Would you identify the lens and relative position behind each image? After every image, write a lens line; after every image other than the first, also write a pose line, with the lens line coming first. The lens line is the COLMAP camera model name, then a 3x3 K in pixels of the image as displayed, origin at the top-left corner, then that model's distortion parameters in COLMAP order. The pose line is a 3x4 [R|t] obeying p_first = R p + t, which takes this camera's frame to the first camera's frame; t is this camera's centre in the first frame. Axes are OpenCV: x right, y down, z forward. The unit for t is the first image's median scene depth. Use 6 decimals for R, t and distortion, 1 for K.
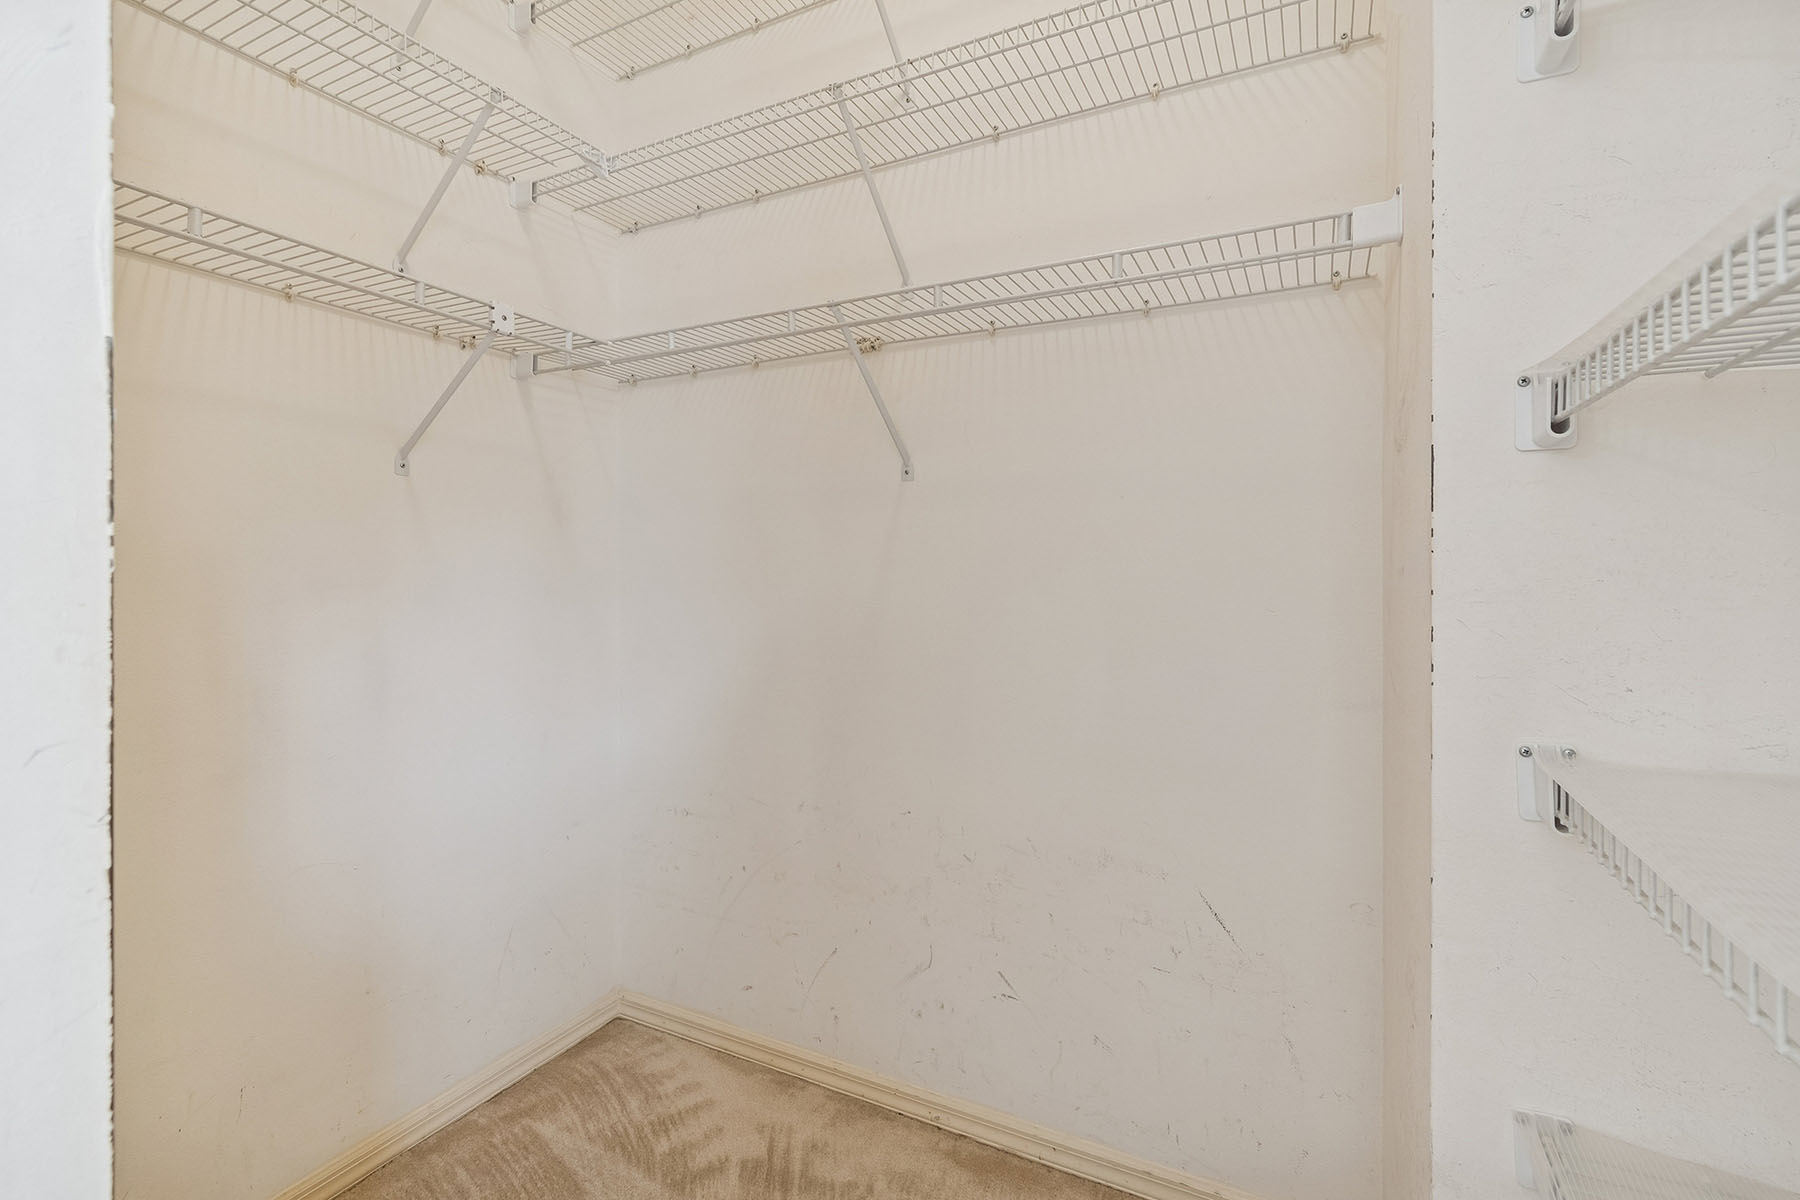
lens RADIAL K [[814.0, 0, 901.9], [0, 814.0, 585.7], [0, 0, 1]] dist [0.009437, -0.002695]
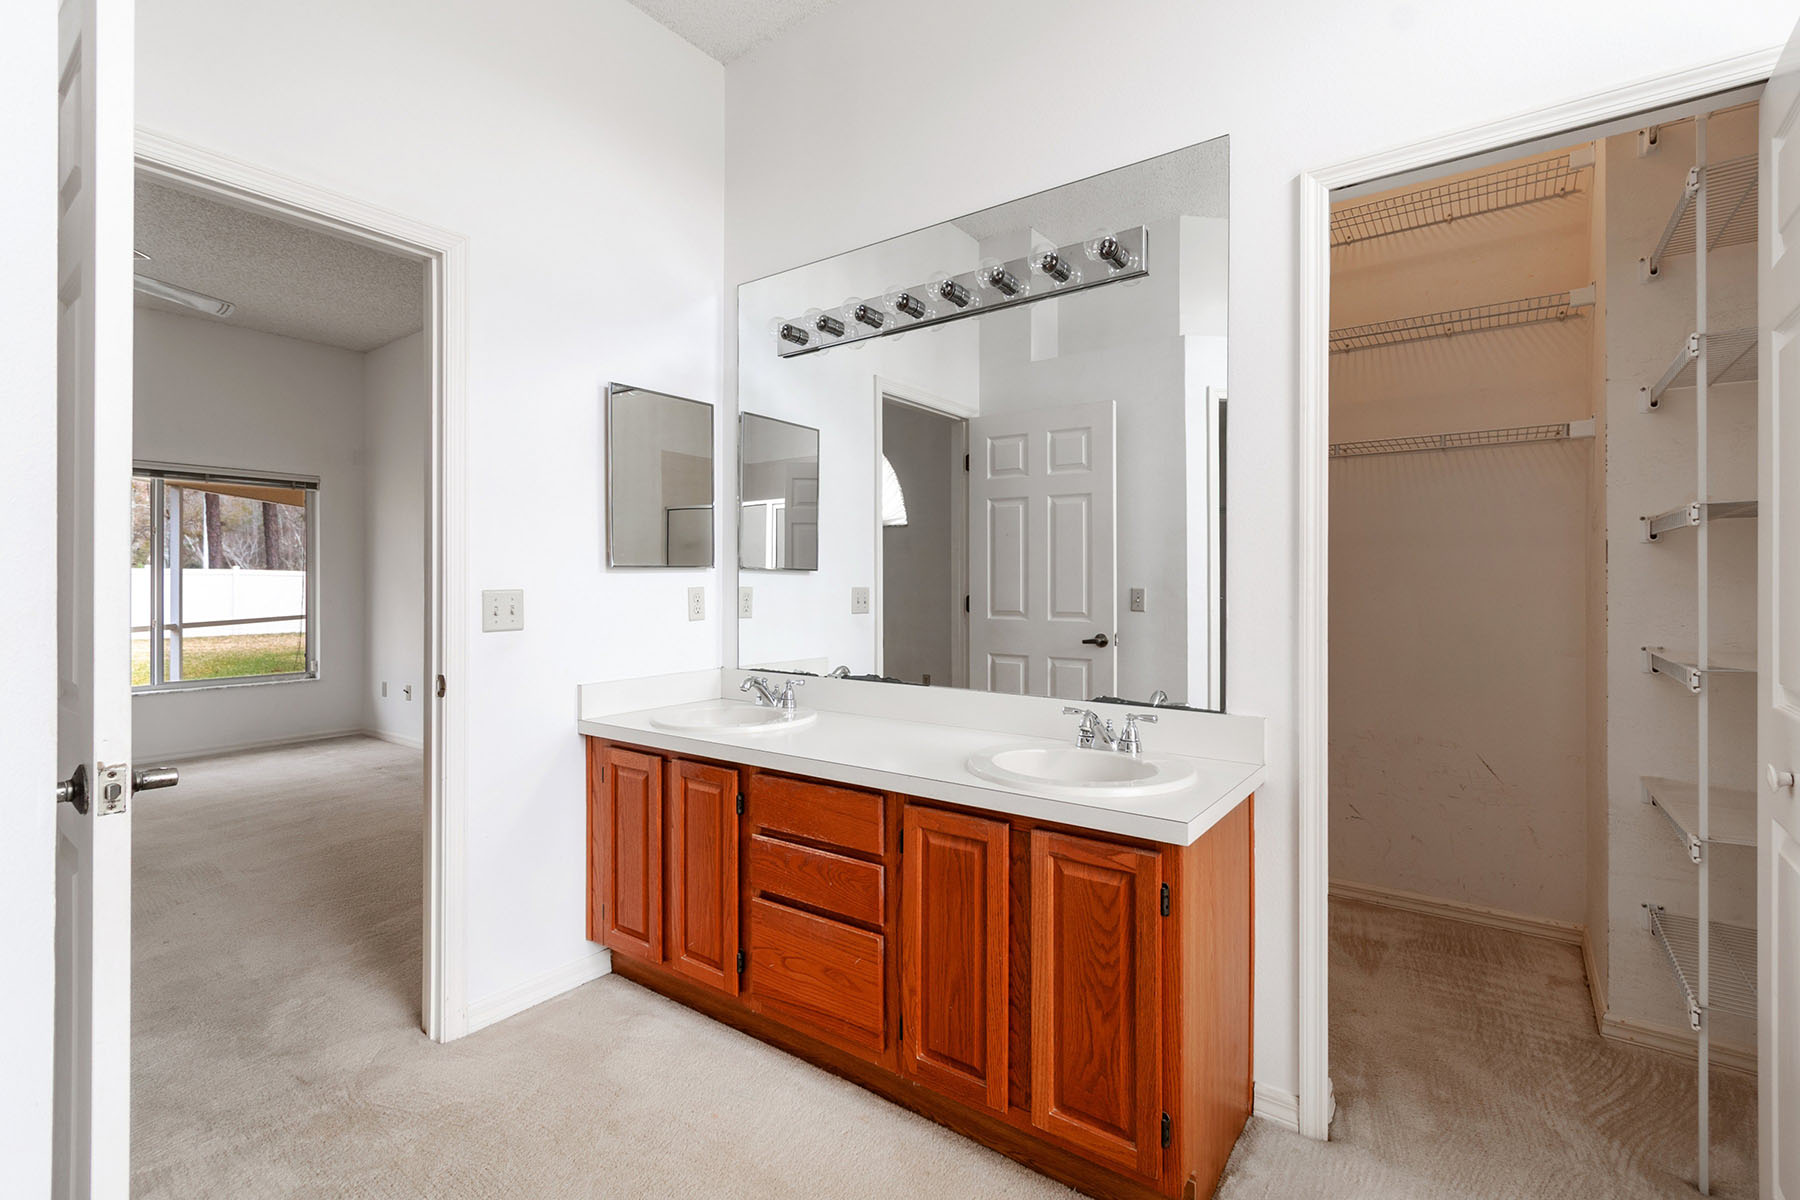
lens RADIAL K [[814.0, 0, 905.8], [0, 814.0, 588.3], [0, 0, 1]] dist [0.009437, -0.002695]
pose [[0.987741, -0.000938, -0.156102, -1.285516], [-0.000390, 0.999964, -0.008477, 0.018031], [0.156104, 0.008434, 0.987705, -2.144846]]
